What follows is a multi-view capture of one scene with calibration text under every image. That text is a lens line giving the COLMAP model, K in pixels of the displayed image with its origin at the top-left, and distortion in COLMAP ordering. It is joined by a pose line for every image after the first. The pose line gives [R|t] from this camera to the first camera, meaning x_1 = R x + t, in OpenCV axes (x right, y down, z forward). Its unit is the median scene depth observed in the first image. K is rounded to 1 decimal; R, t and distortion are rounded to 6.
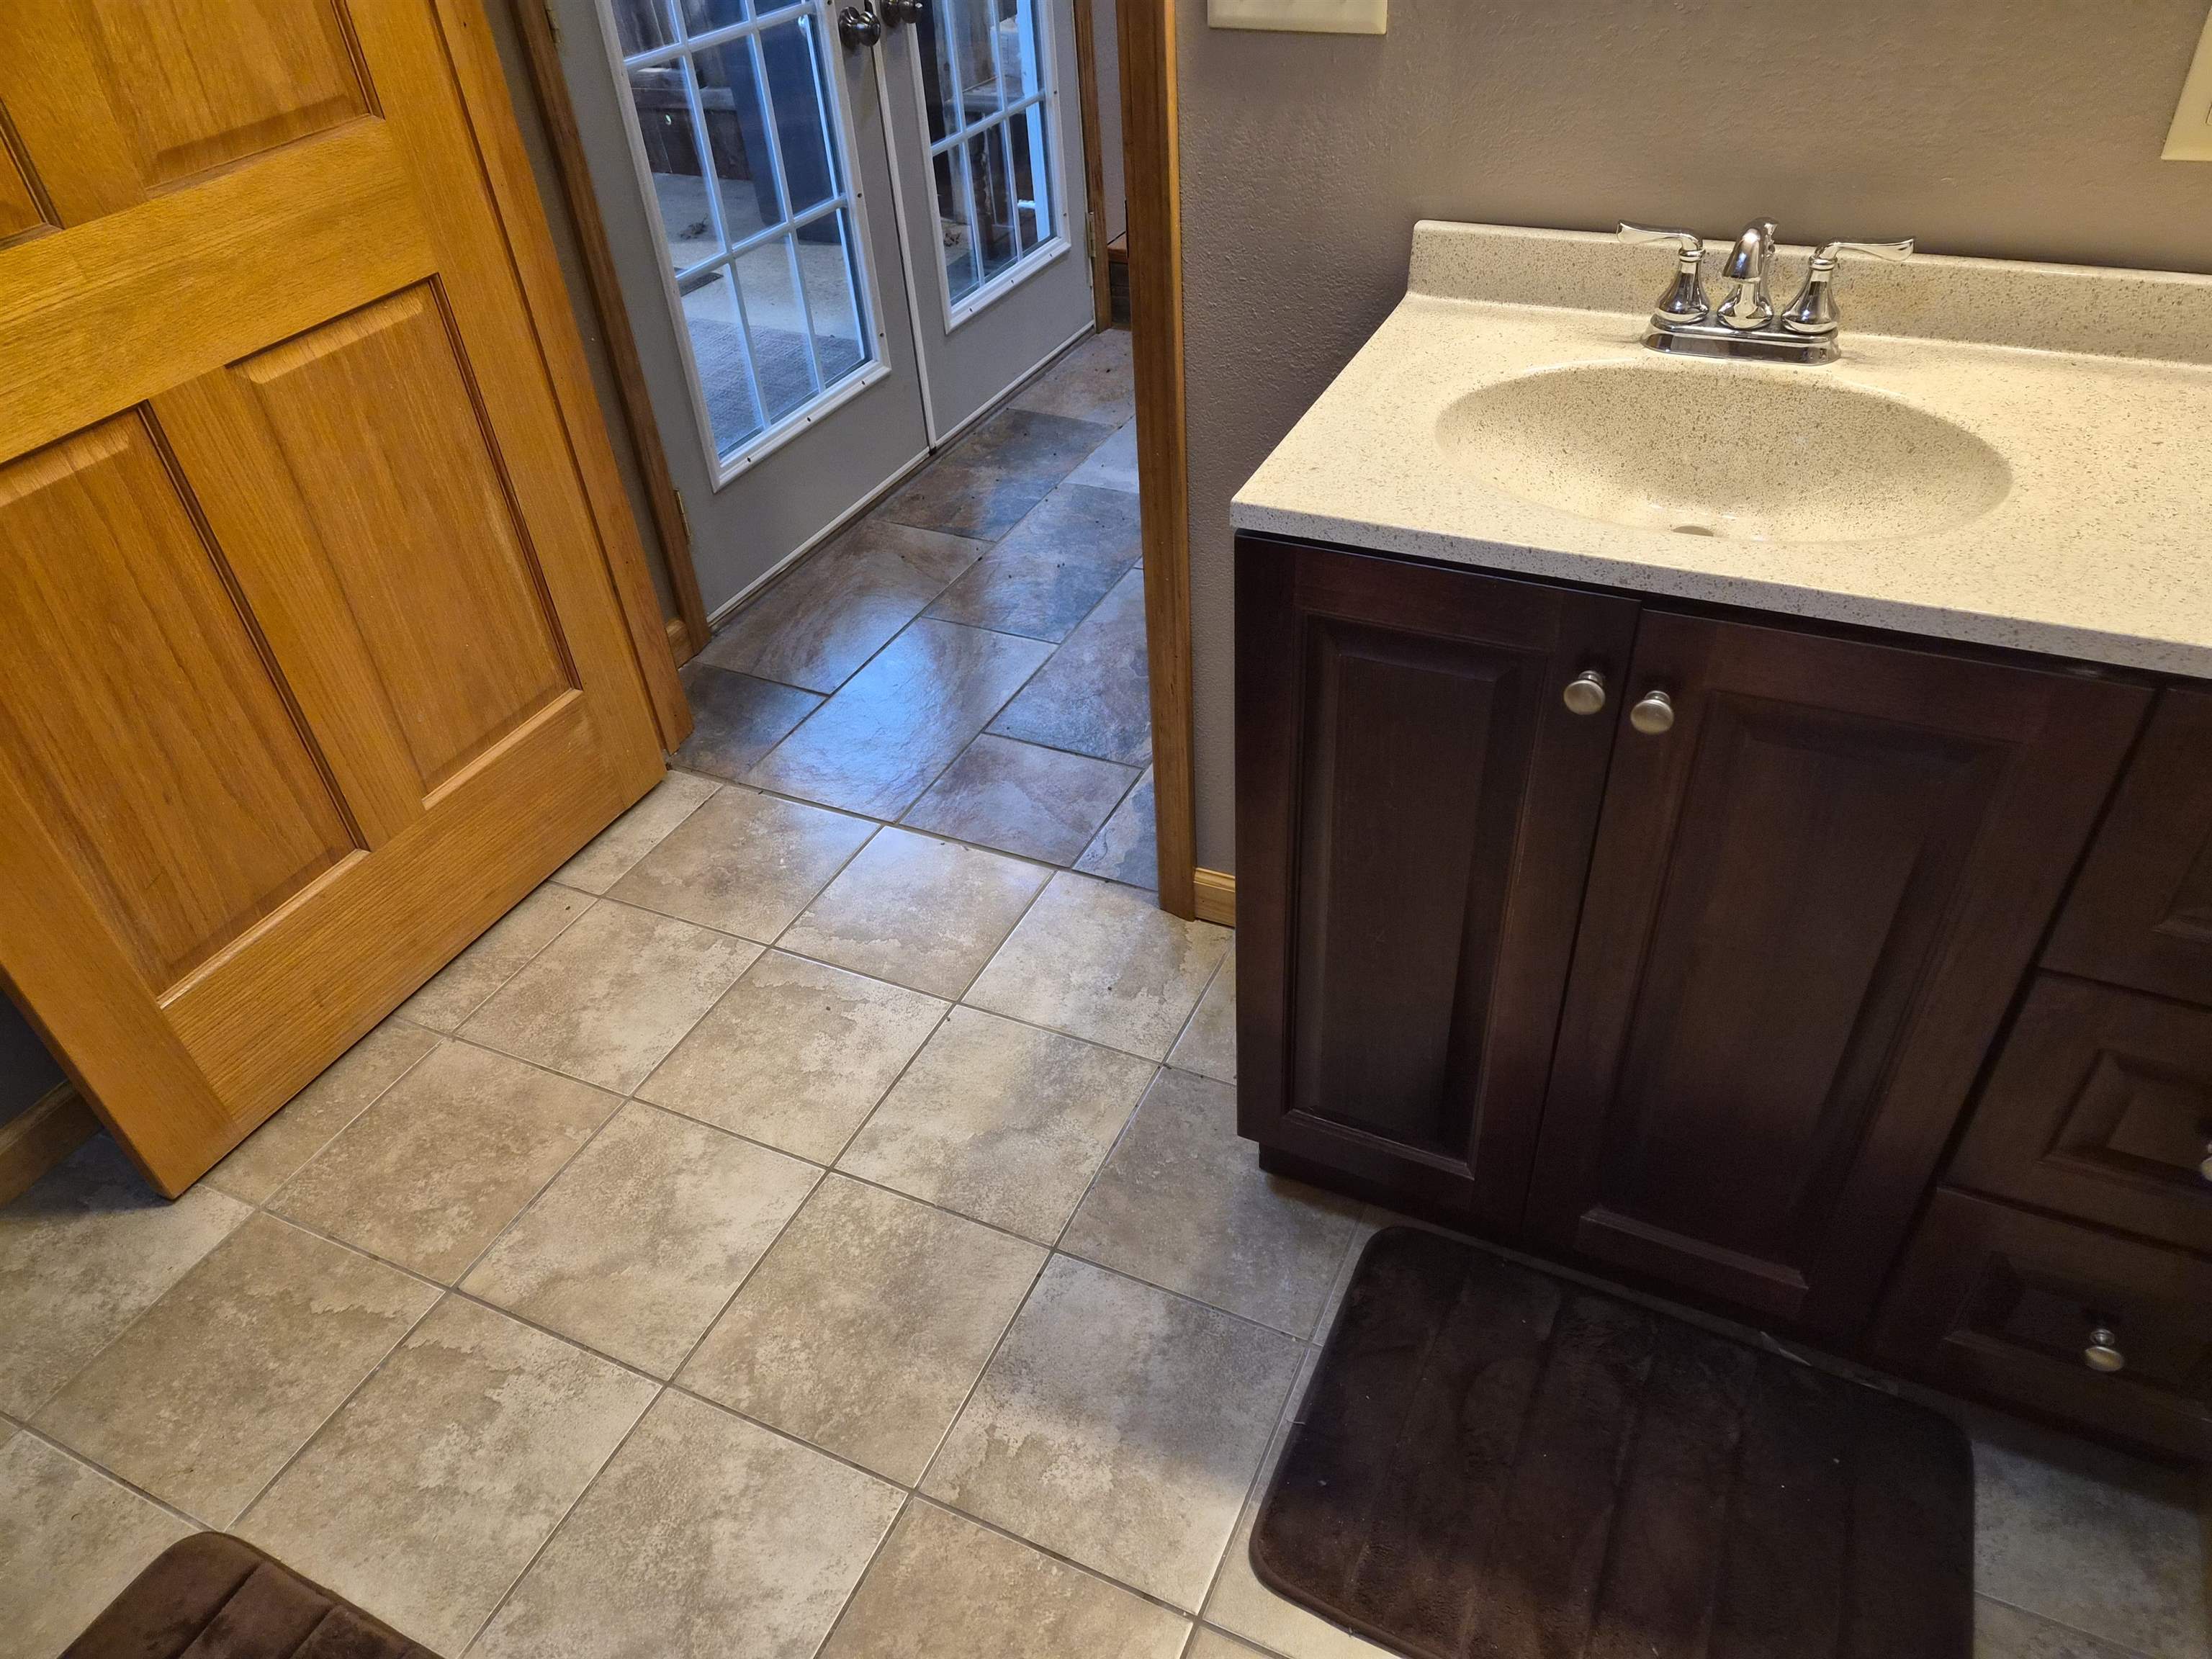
lens RADIAL K [[1475.7, 0, 1102.1], [0, 1475.7, 842.0], [0, 0, 1]] dist [0.056108, -0.047145]
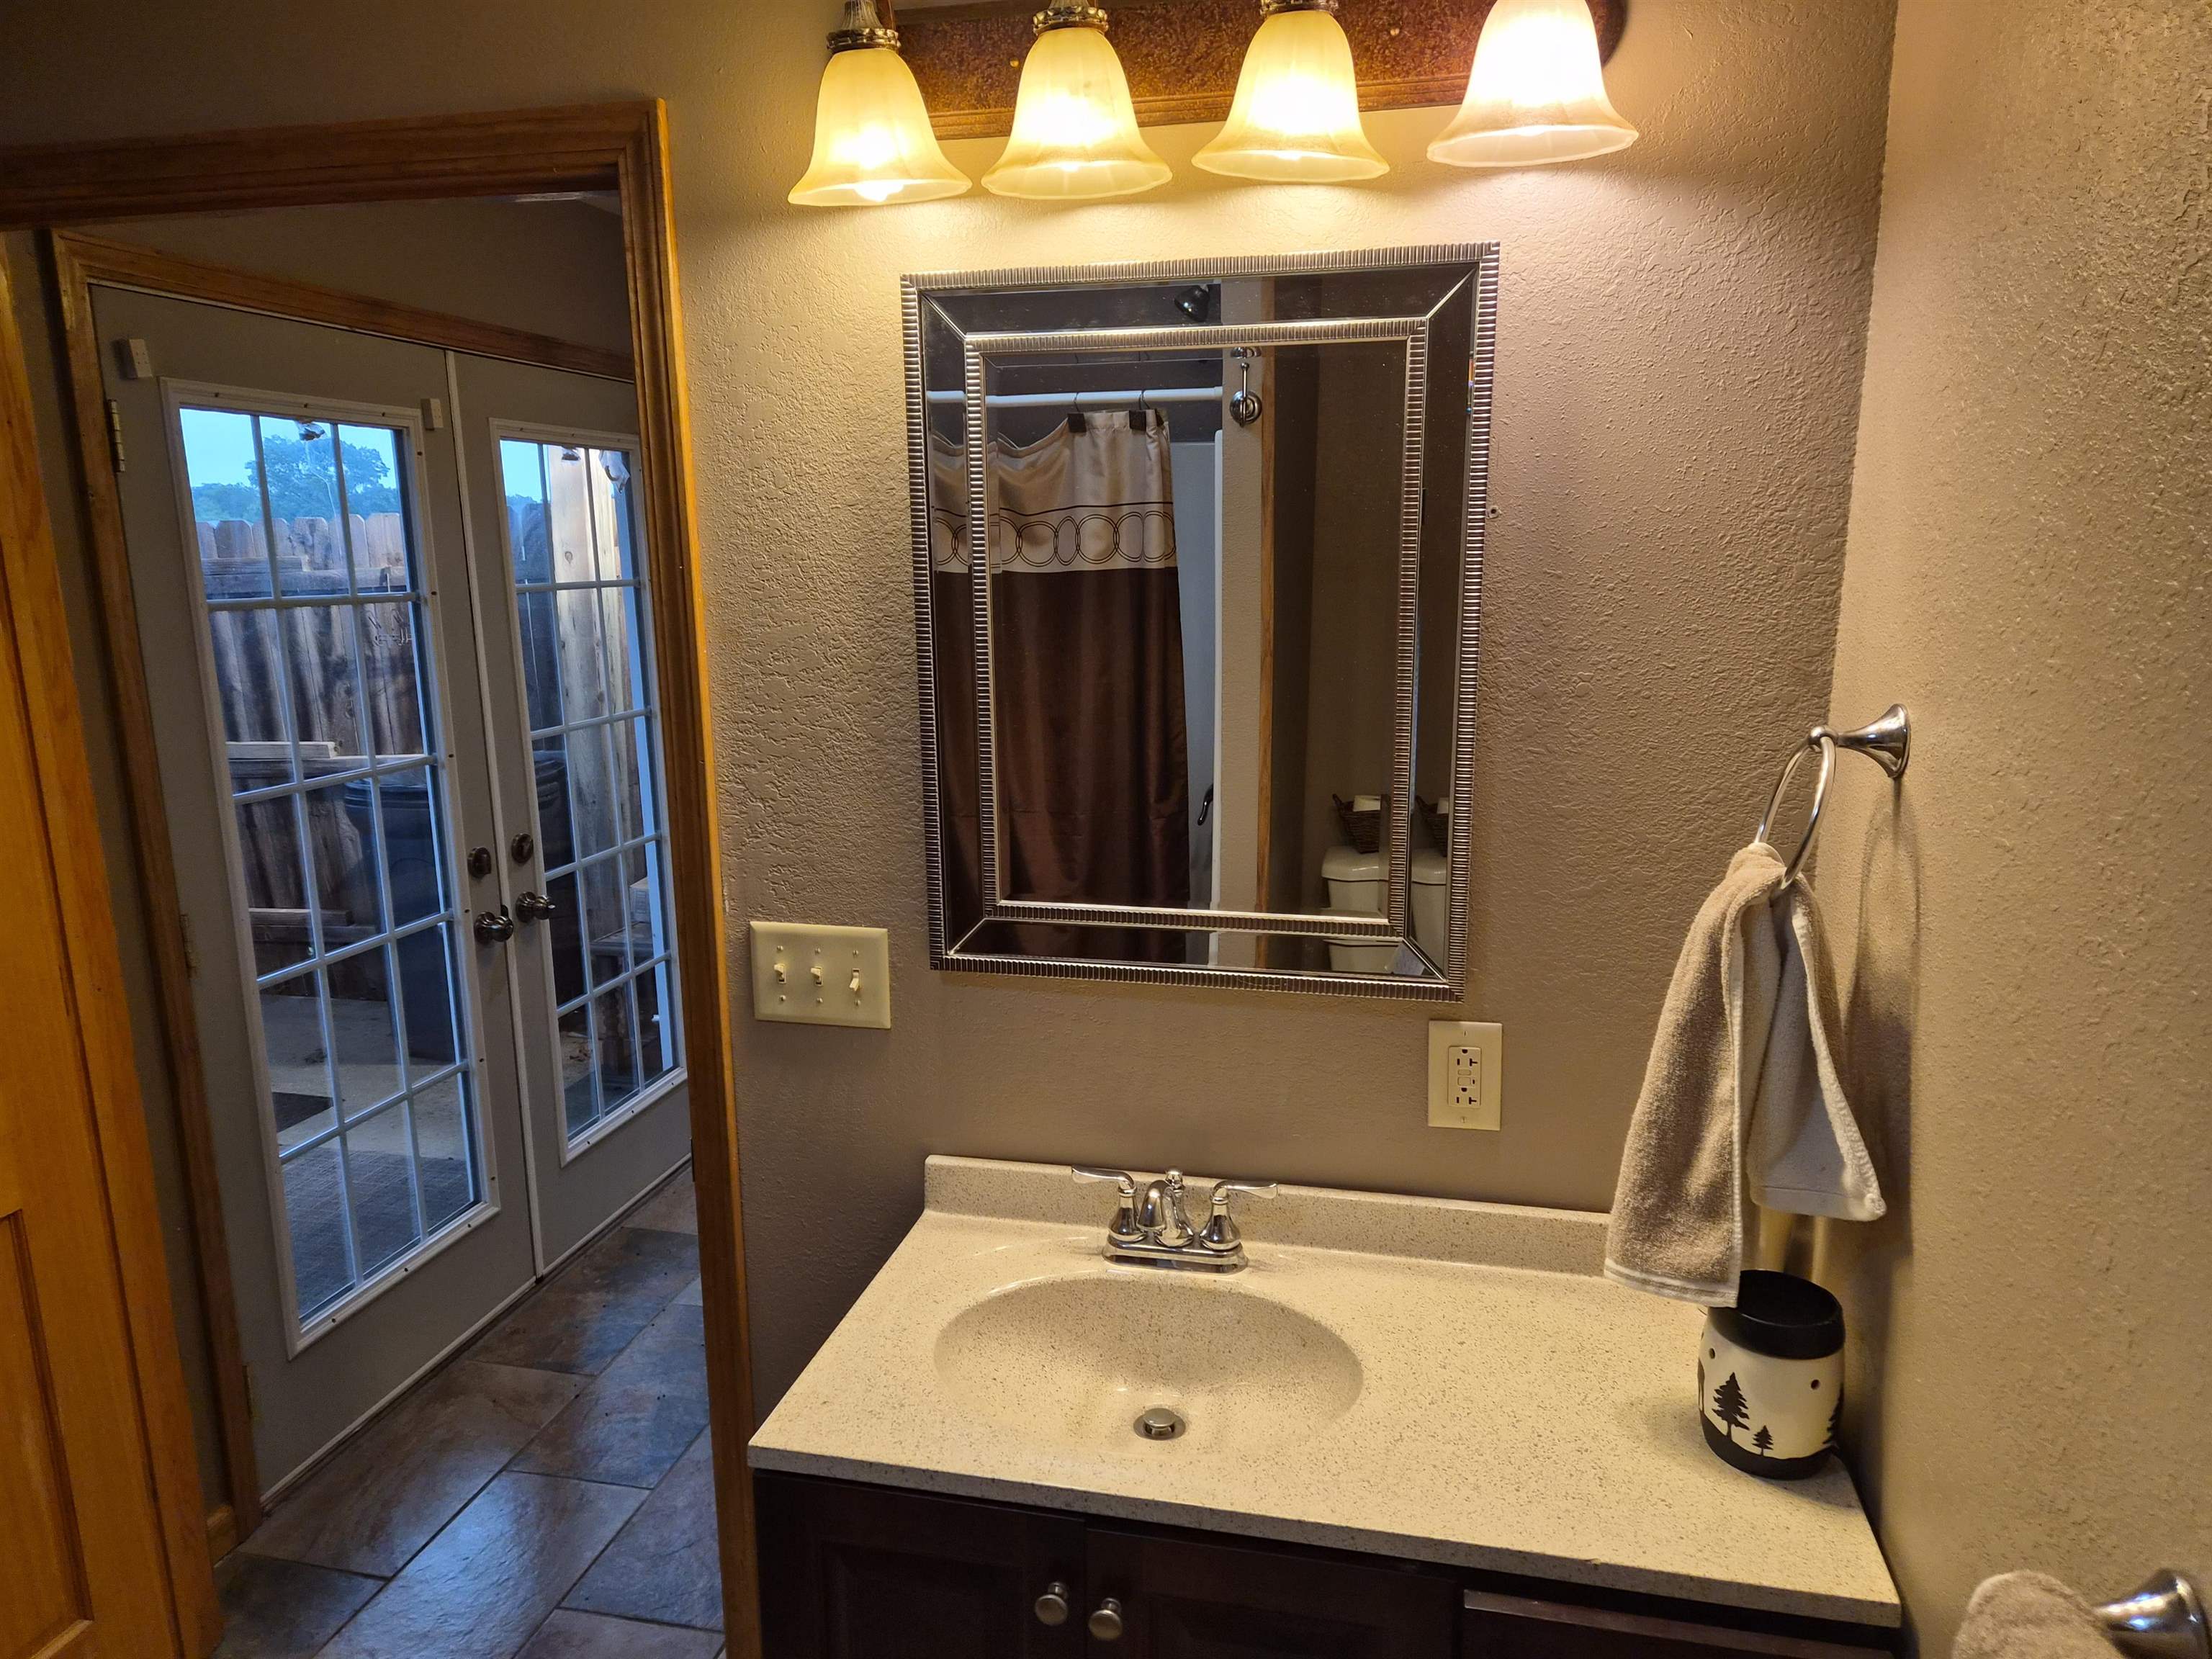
lens RADIAL K [[1475.7, 0, 1101.7], [0, 1475.7, 838.9], [0, 0, 1]] dist [0.056108, -0.047145]
pose [[0.975134, 0.005487, 0.221550, 0.043776], [0.097390, 0.887380, -0.450634, -0.044664], [-0.199072, 0.461005, 0.864780, -0.129953]]
